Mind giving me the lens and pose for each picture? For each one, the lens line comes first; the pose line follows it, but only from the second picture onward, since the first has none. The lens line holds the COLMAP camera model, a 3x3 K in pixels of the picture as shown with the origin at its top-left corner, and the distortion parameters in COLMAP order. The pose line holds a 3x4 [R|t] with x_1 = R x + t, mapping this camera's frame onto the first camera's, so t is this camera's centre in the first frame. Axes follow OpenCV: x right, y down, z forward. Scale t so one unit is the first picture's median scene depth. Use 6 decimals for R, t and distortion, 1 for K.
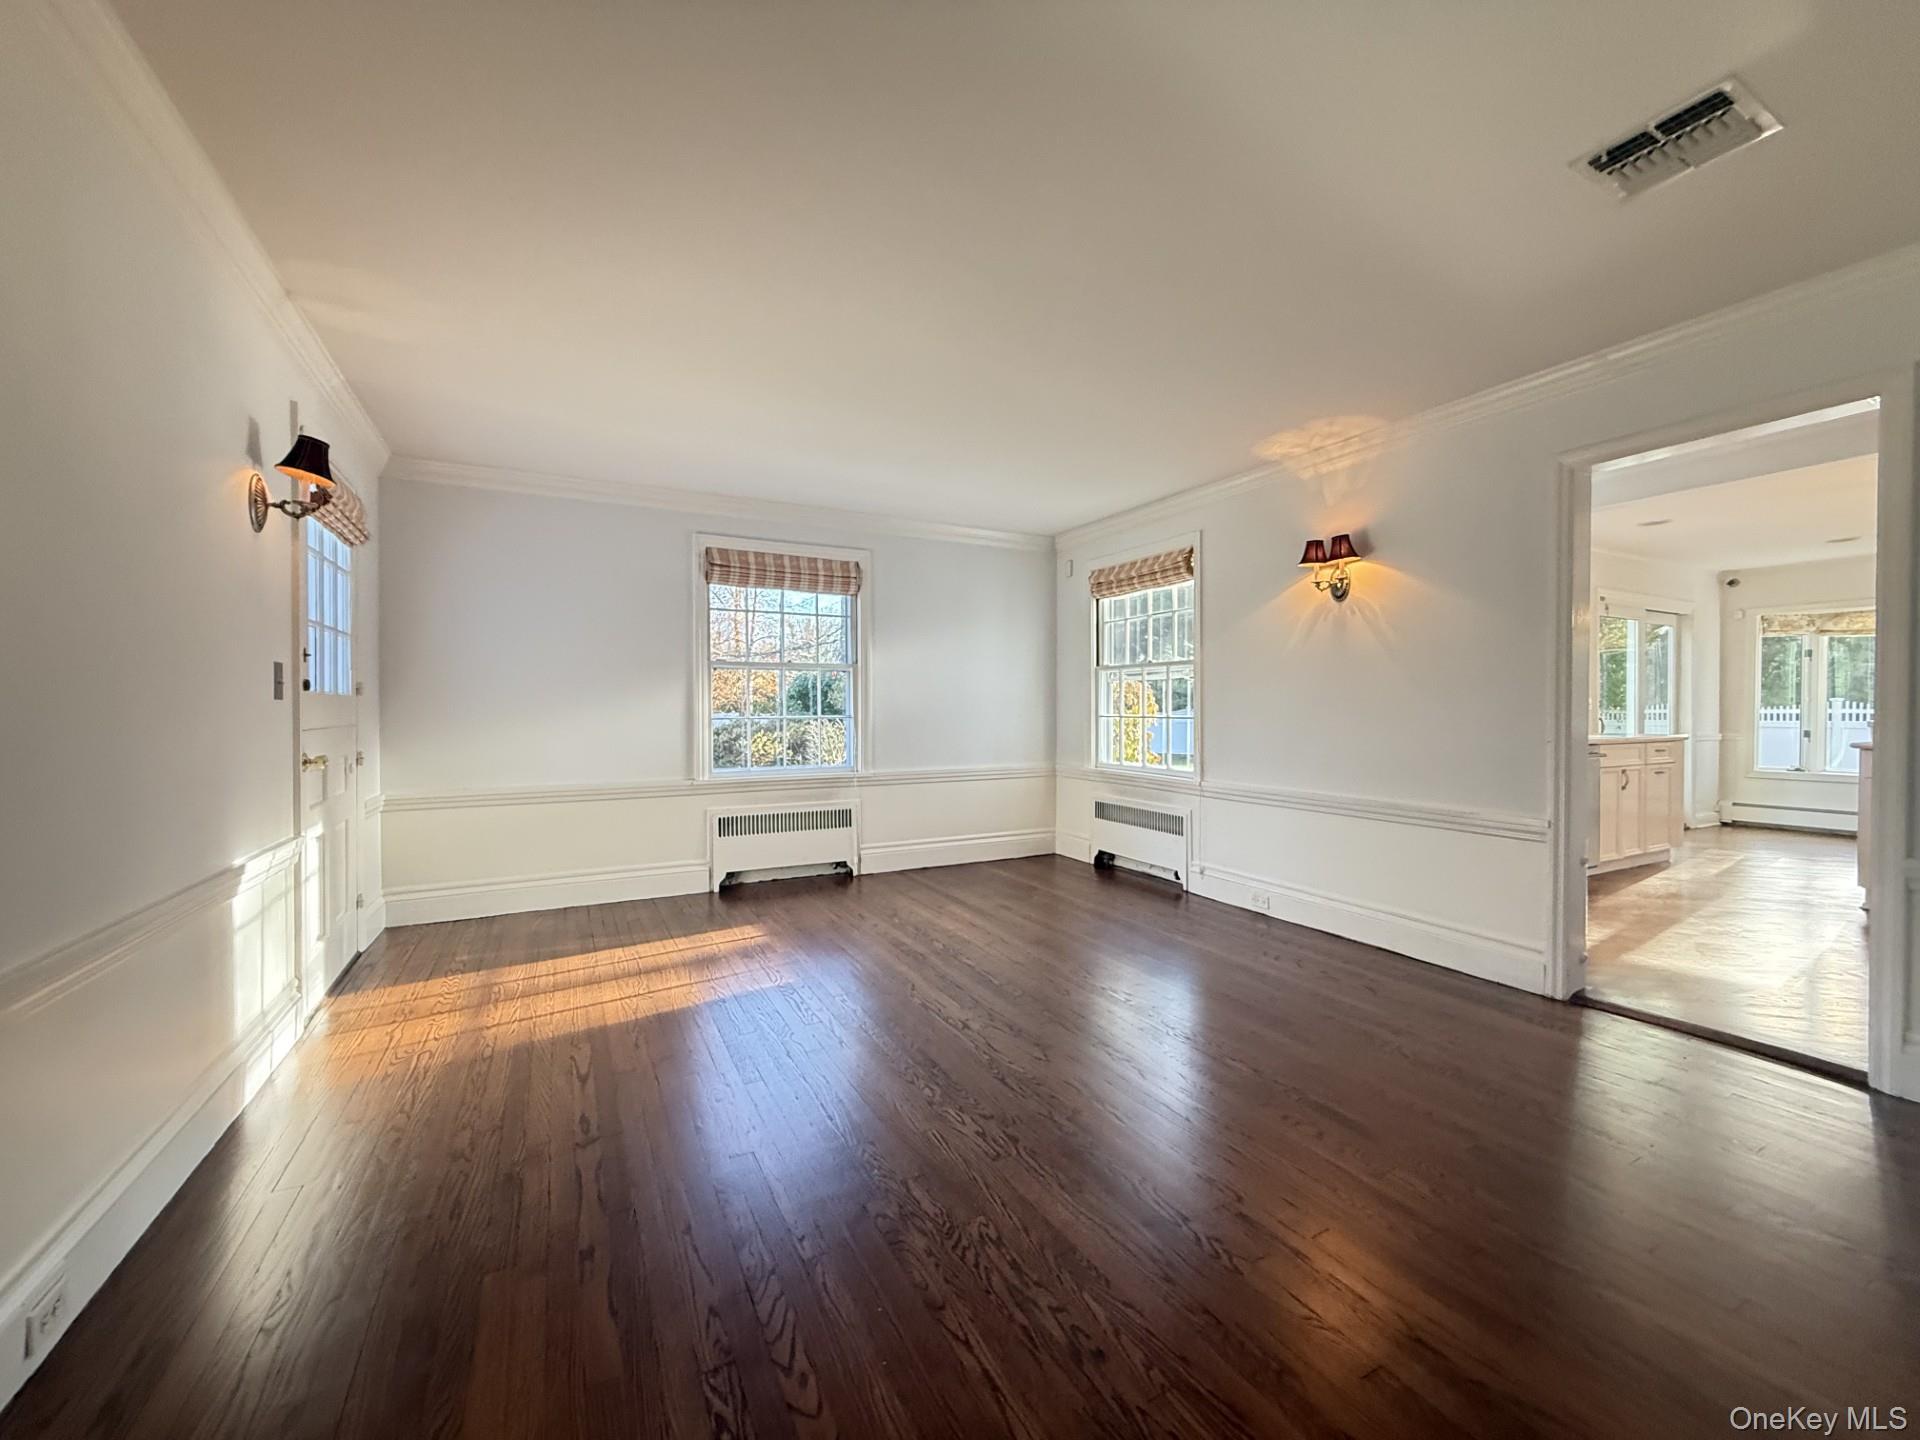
lens RADIAL K [[761.5, 0, 960.6], [0, 761.5, 717.5], [0, 0, 1]] dist [-0.000526, 0.000113]
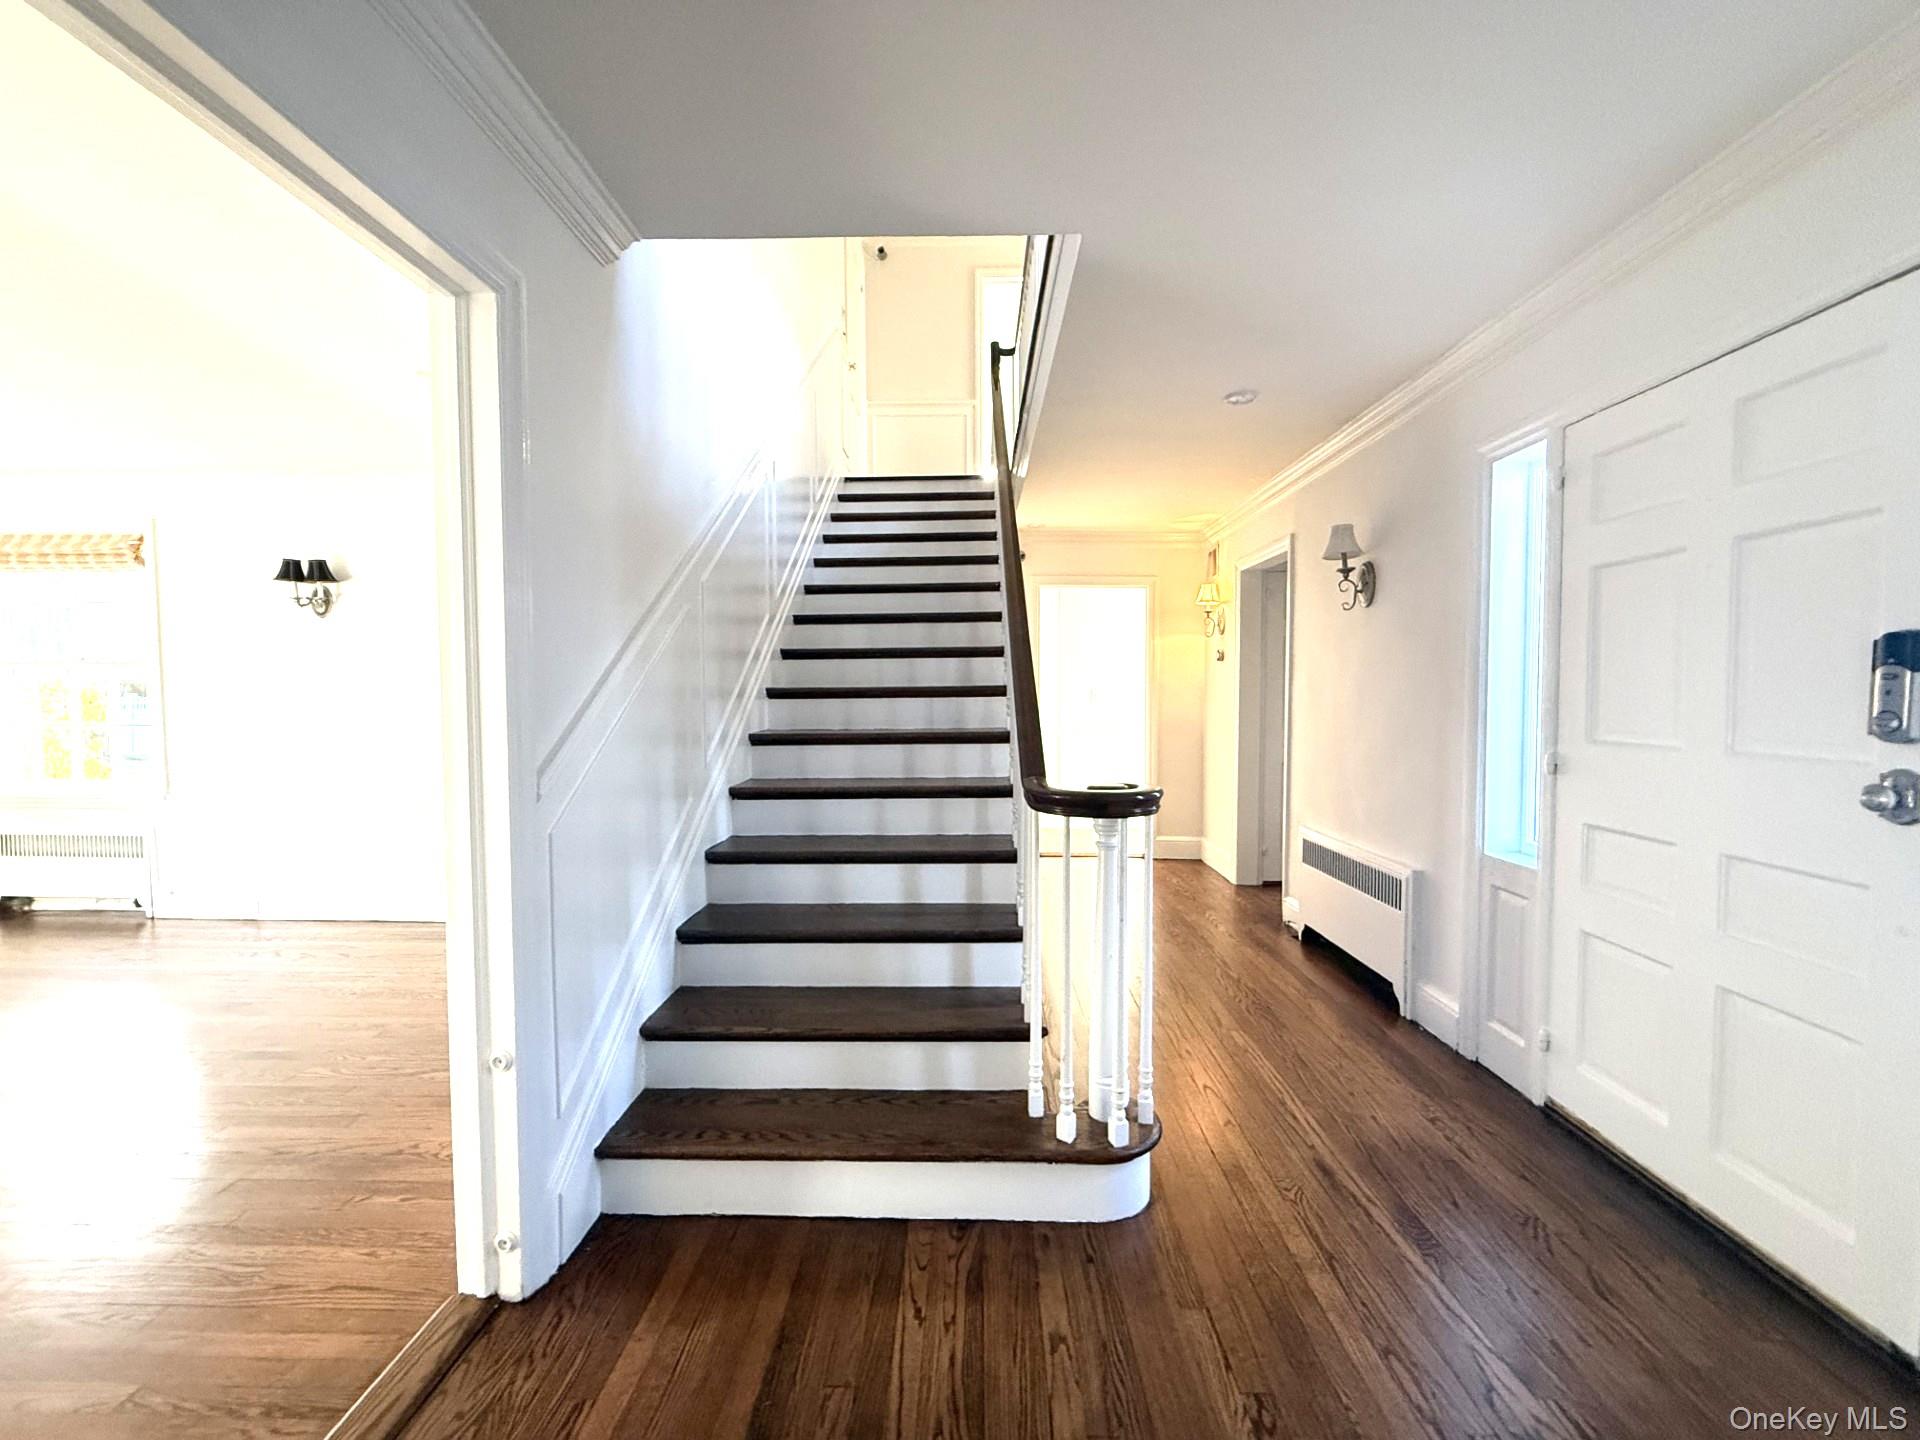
lens RADIAL K [[761.5, 0, 955.5], [0, 761.5, 723.9], [0, 0, 1]] dist [-0.000526, 0.000113]
pose [[0.496202, -0.037957, 0.867377, -0.004758], [0.010517, 0.999233, 0.037711, -0.025824], [-0.868143, -0.009590, 0.496221, -0.273275]]
